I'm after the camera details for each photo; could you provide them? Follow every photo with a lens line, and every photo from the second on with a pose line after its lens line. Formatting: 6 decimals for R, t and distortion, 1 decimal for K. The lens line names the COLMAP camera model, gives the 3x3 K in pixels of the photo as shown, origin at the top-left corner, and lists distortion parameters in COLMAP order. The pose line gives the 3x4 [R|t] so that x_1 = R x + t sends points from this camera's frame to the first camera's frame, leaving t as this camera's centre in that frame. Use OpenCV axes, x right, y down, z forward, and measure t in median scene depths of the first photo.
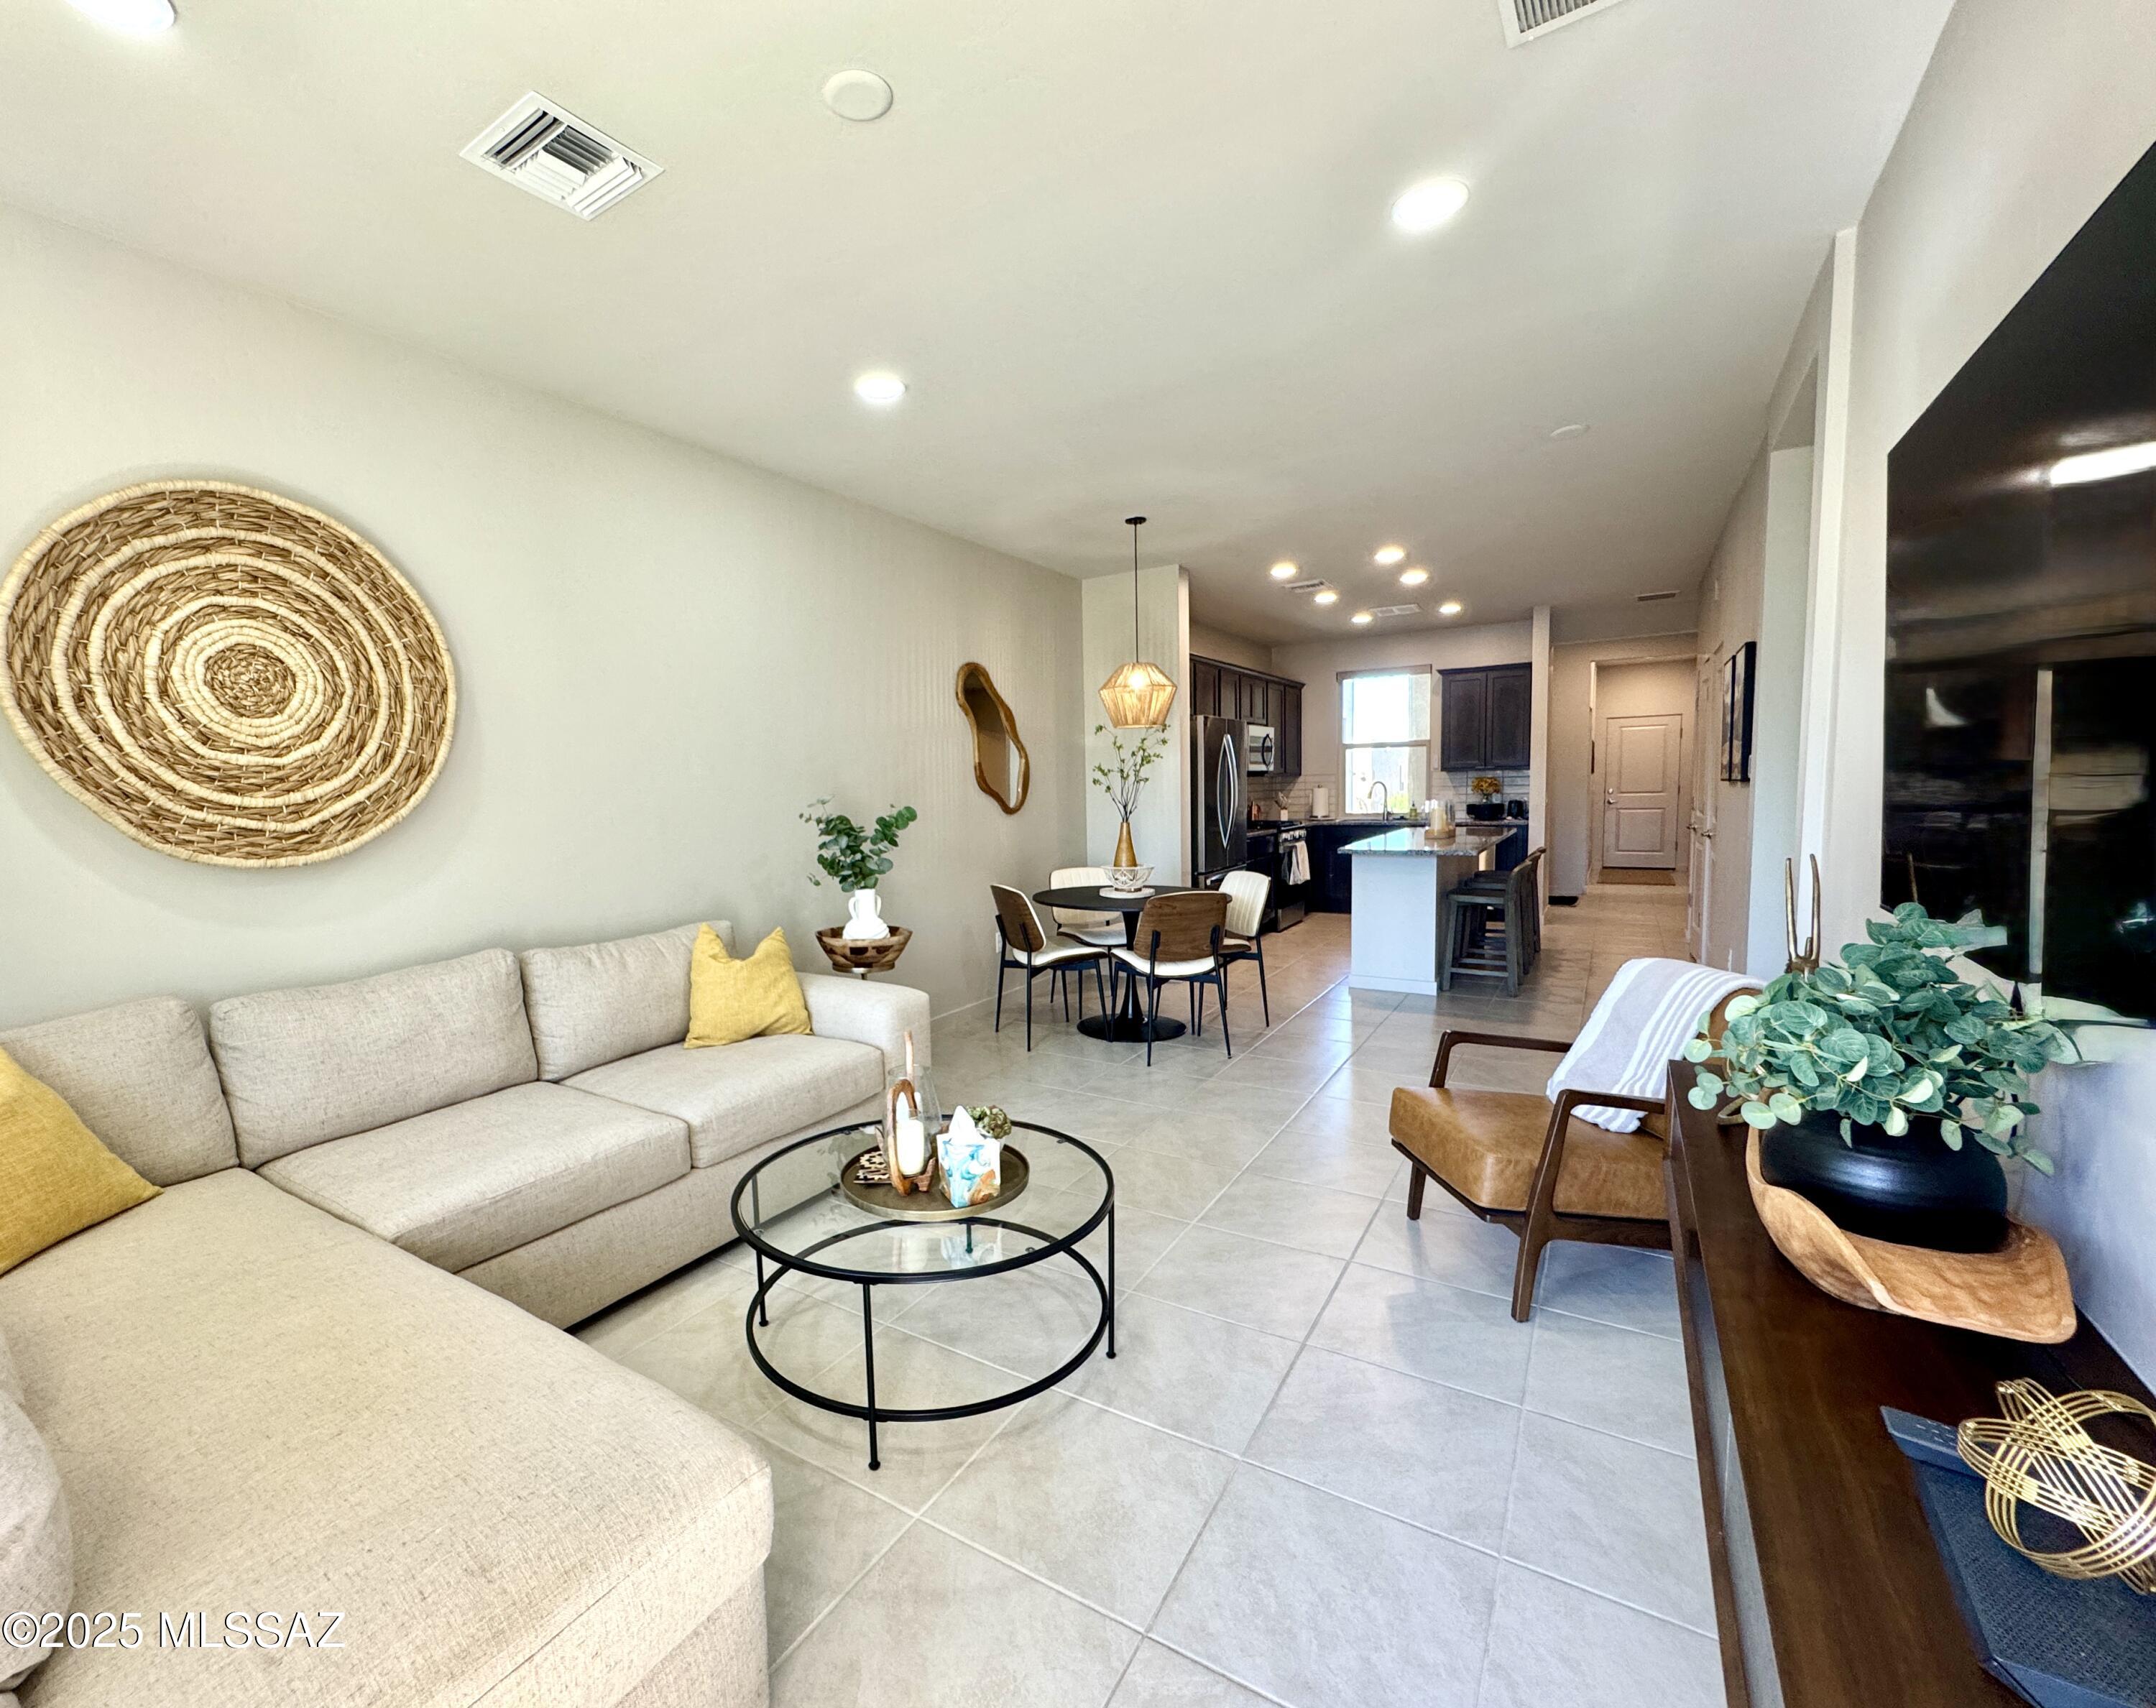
lens RADIAL K [[929.4, 0, 985.4], [0, 929.4, 876.1], [0, 0, 1]] dist [-0.001944, -0.000387]
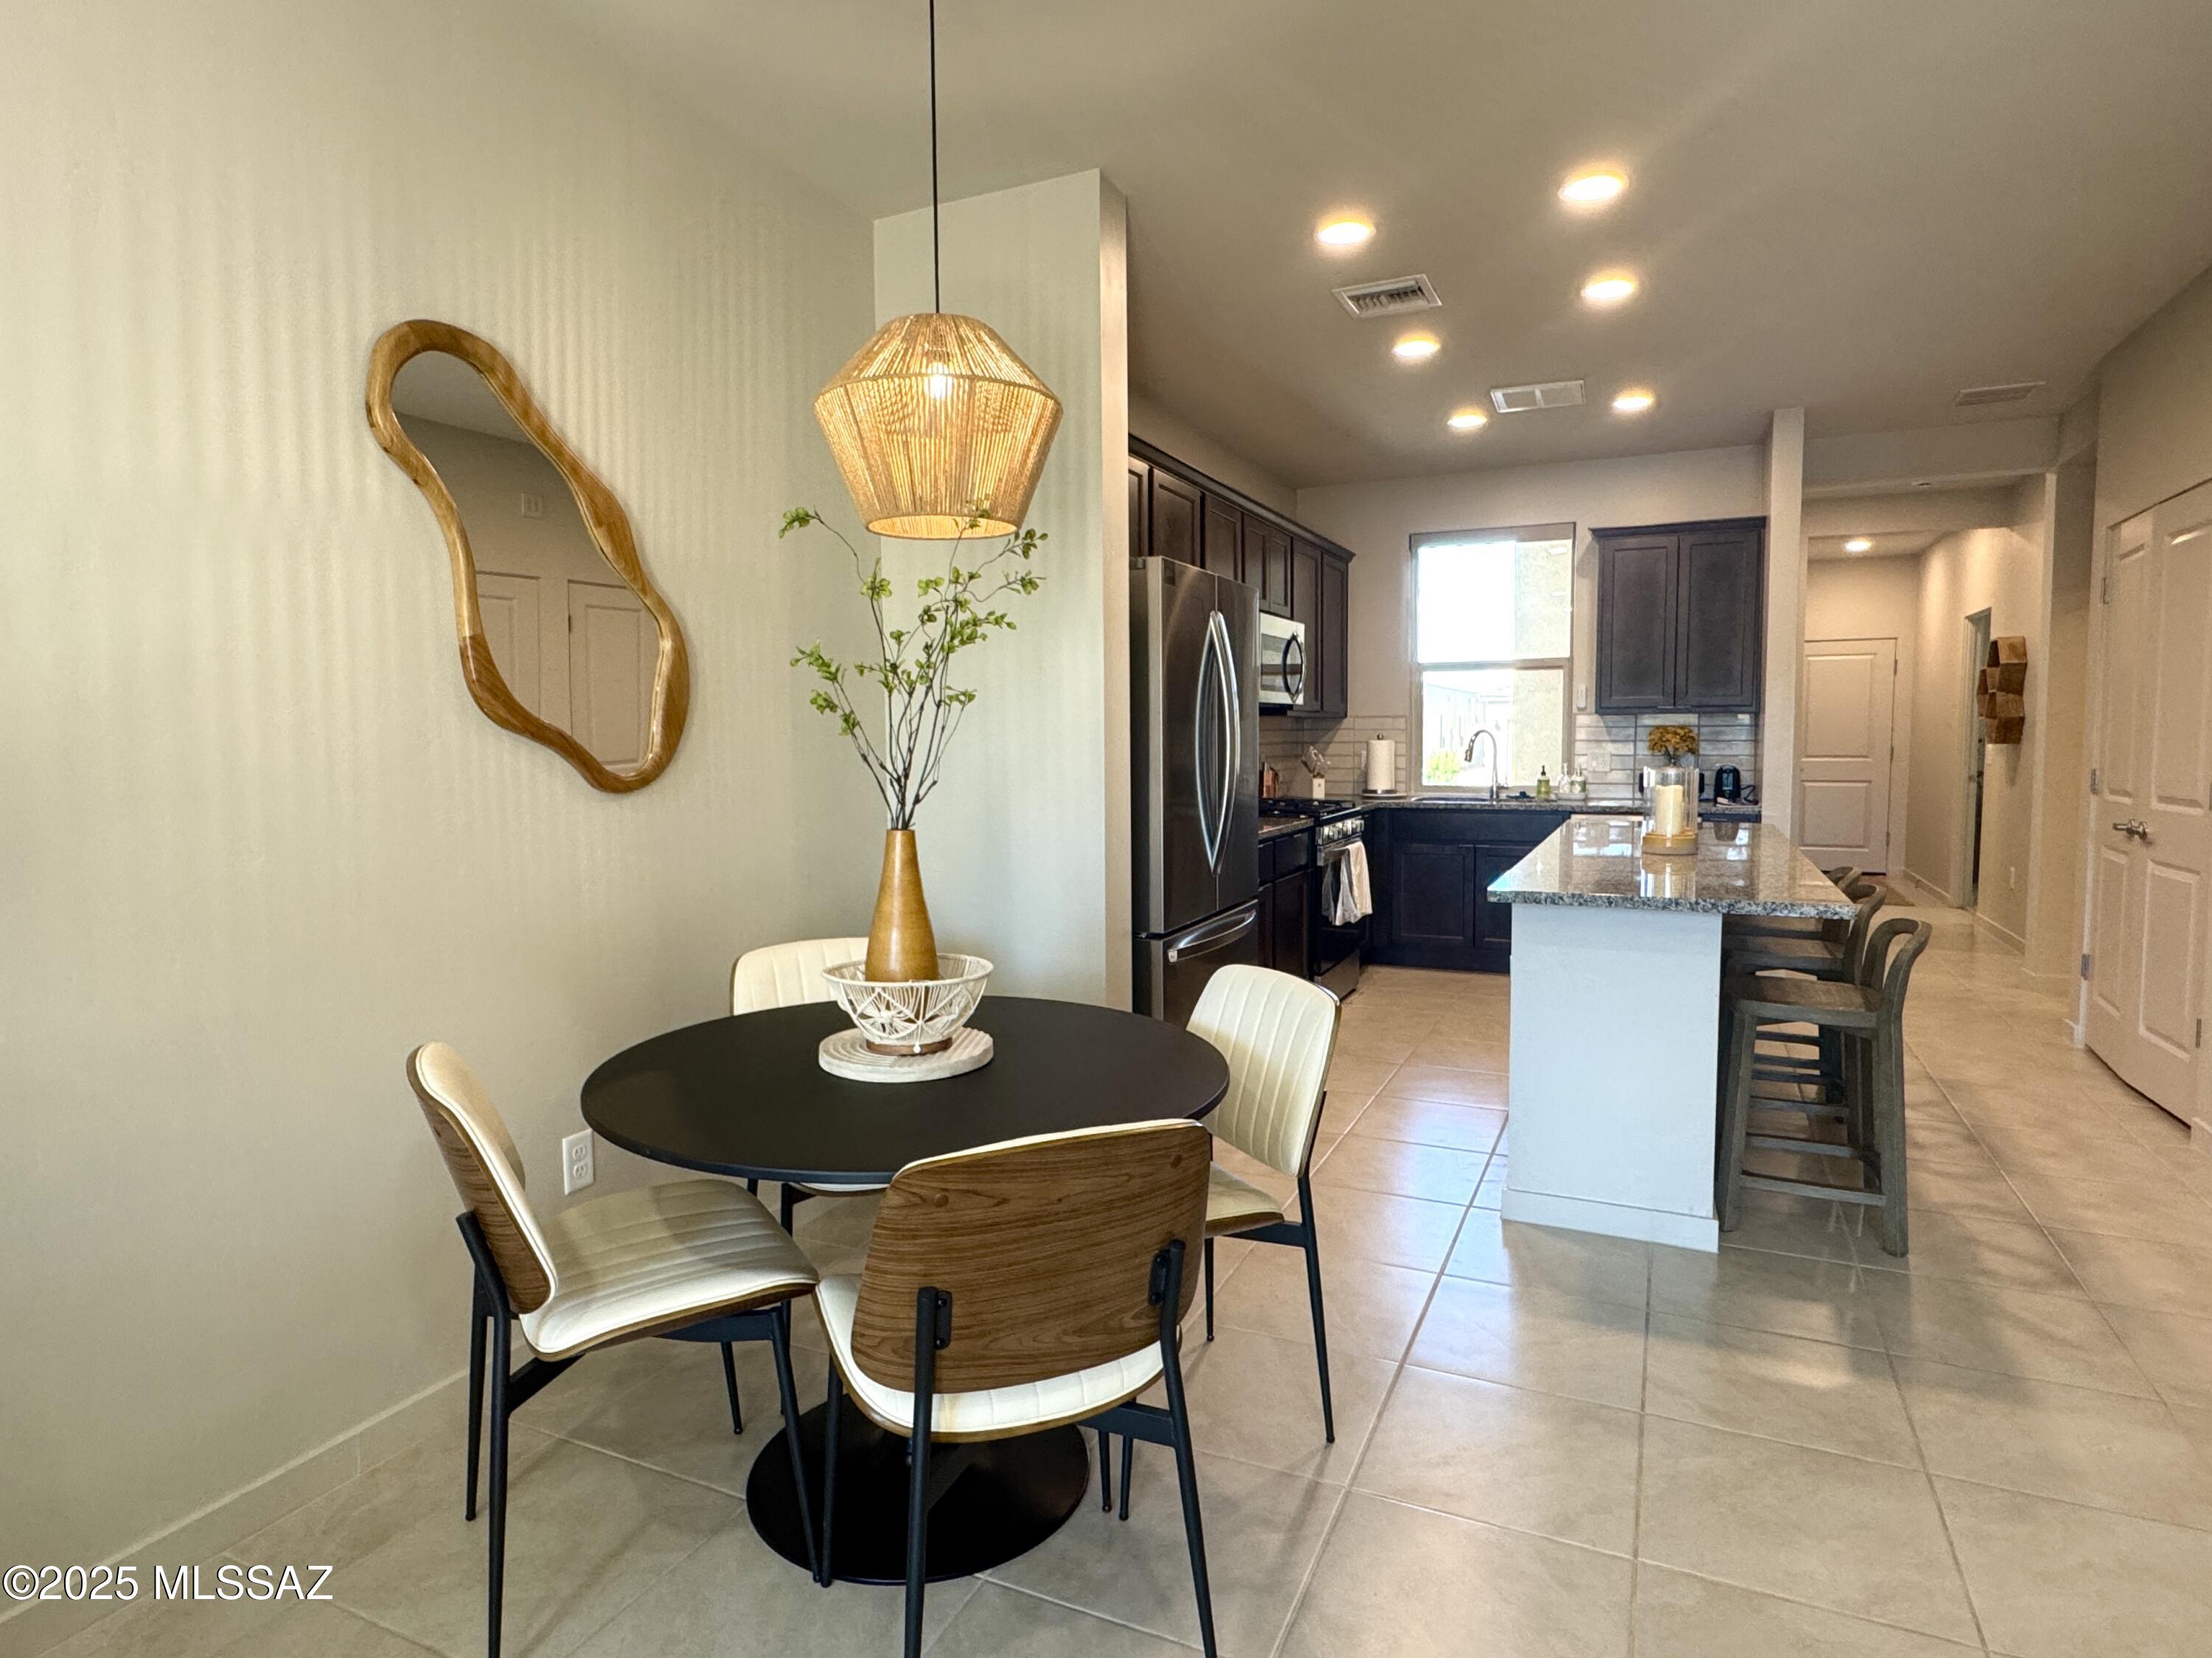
lens RADIAL K [[1212.8, 0, 1106.0], [0, 1212.8, 829.0], [0, 0, 1]] dist [-0.002995, 0.000025]
pose [[0.987132, 0.007330, 0.159742, 0.286134], [-0.004438, 0.999820, -0.018450, -0.094862], [-0.159848, 0.017504, 0.986986, 1.082392]]
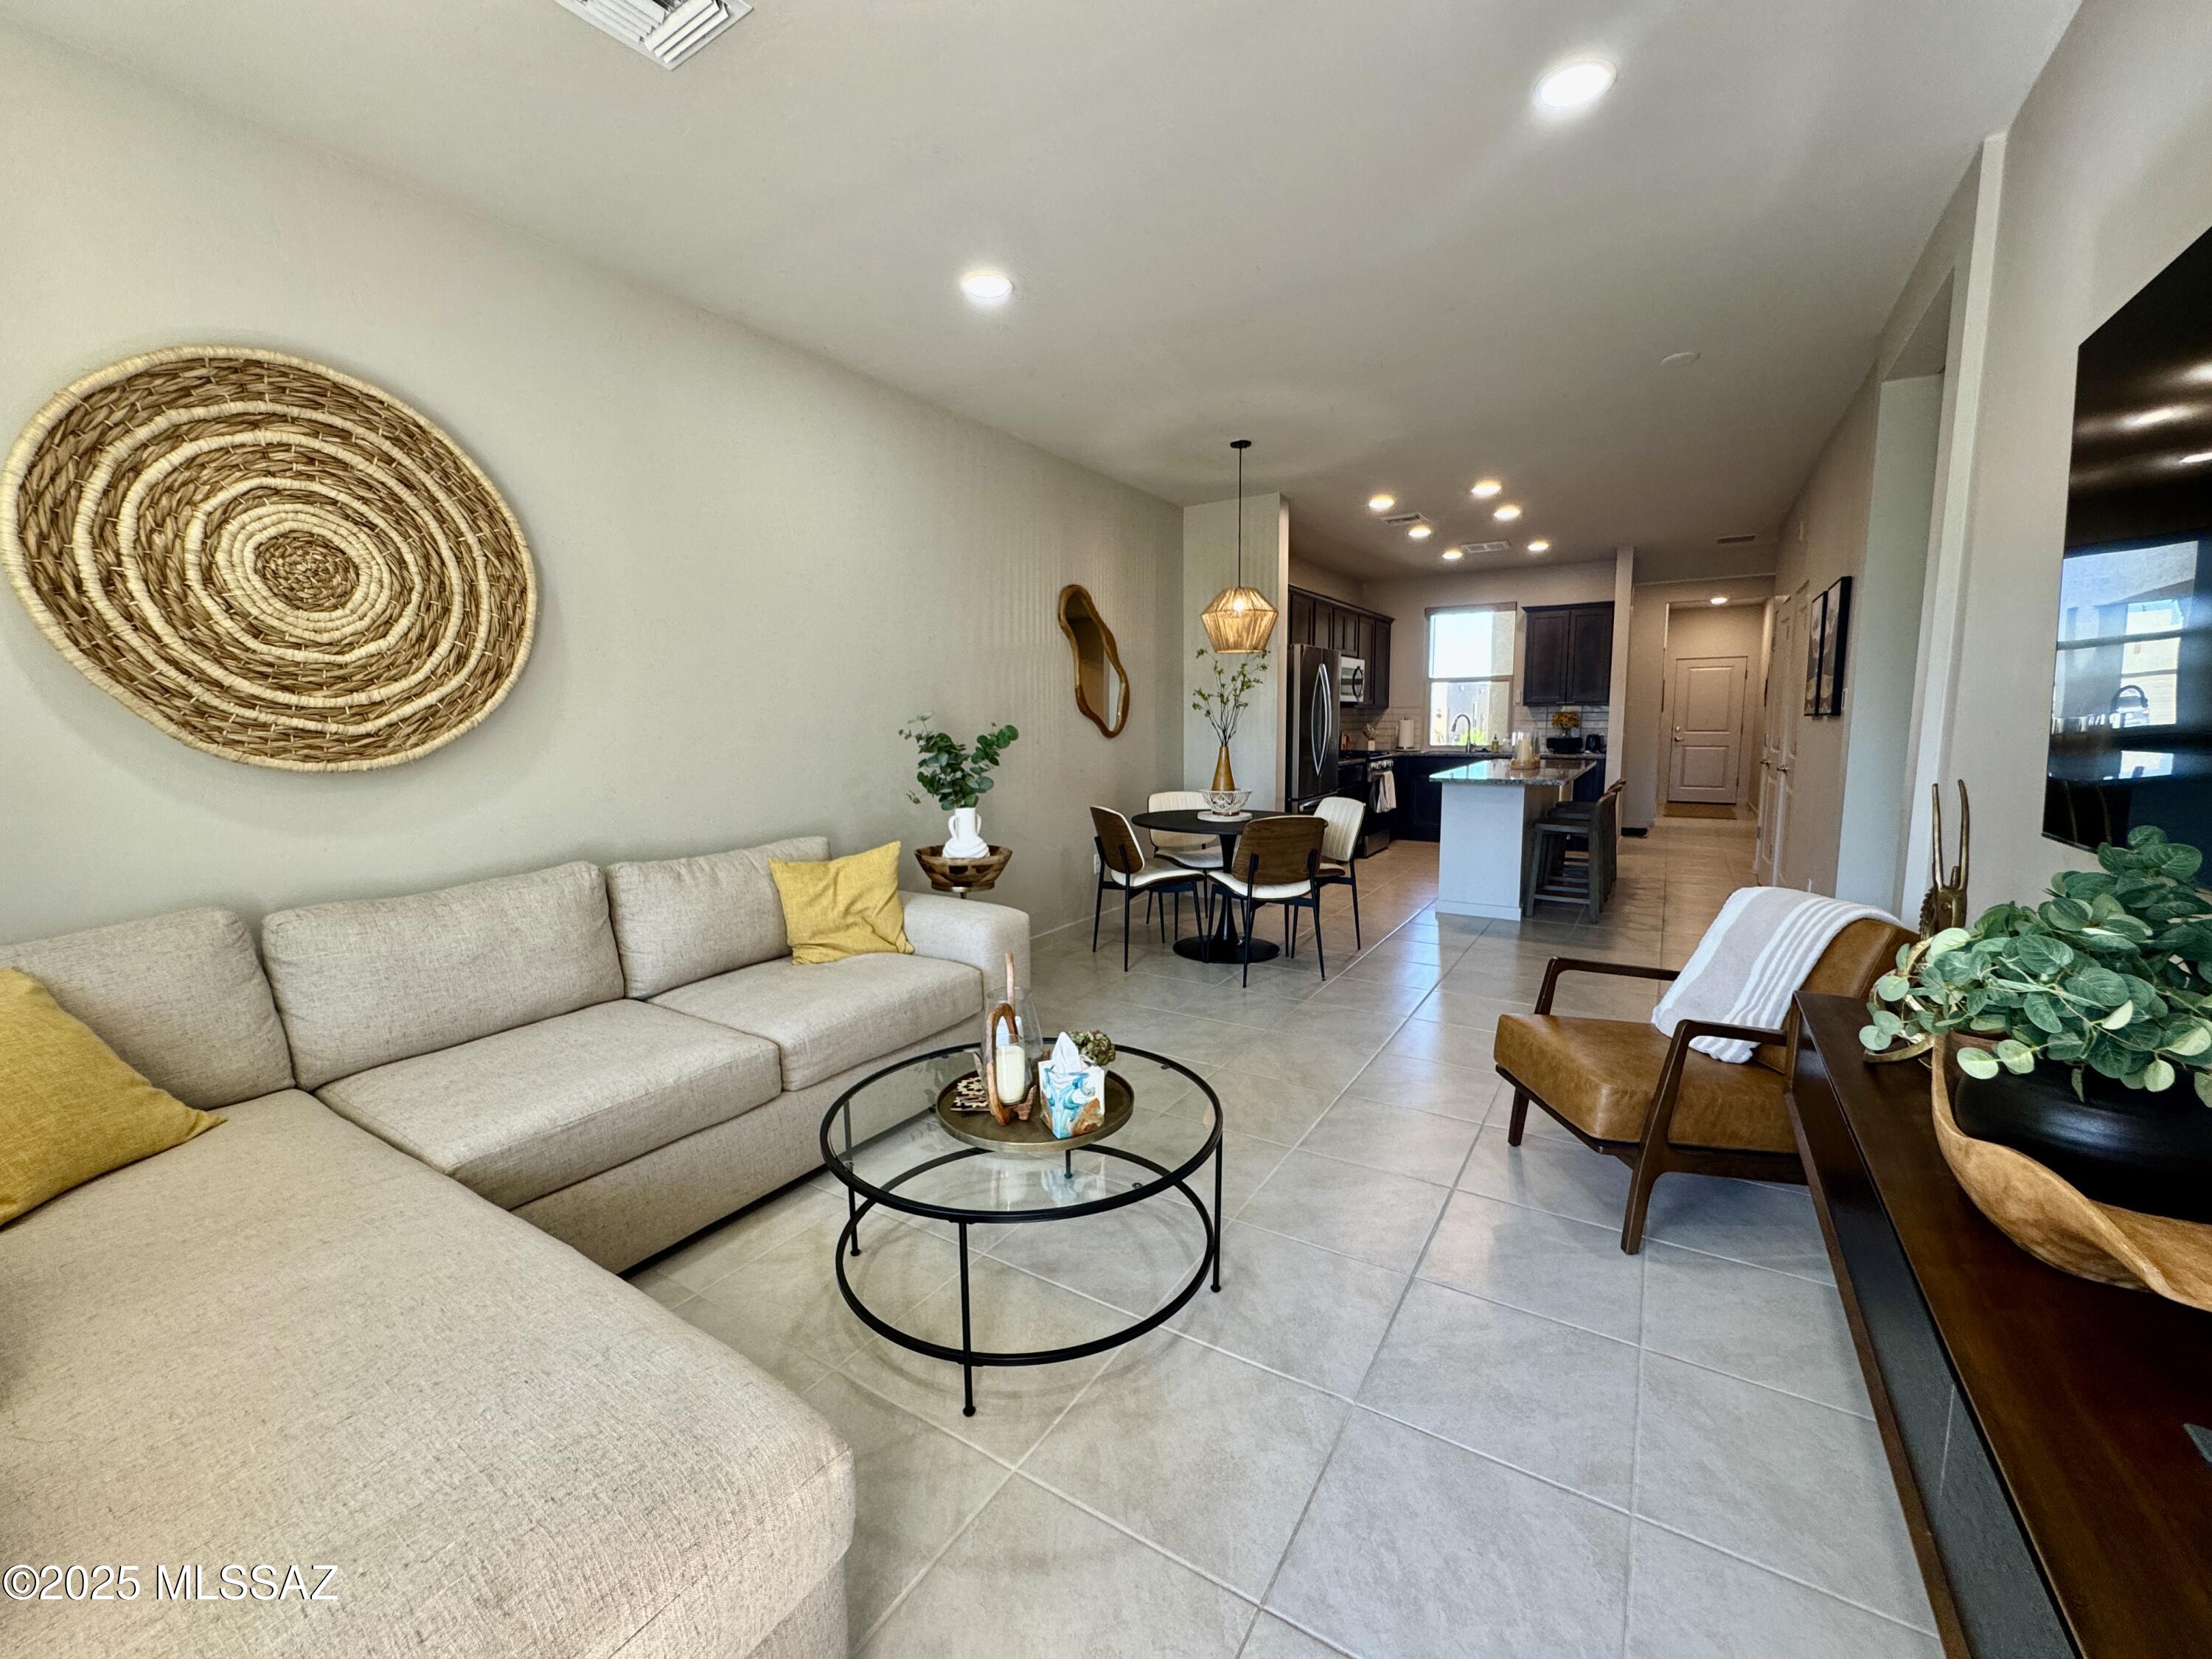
lens RADIAL K [[881.9, 0, 1103.1], [0, 881.9, 828.2], [0, 0, 1]] dist [-0.002298, 0.000135]
pose [[0.999517, 0.014710, 0.027367, -0.011284], [-0.015500, 0.999462, 0.028902, 0.009287], [-0.026927, -0.029312, 0.999208, 0.079428]]
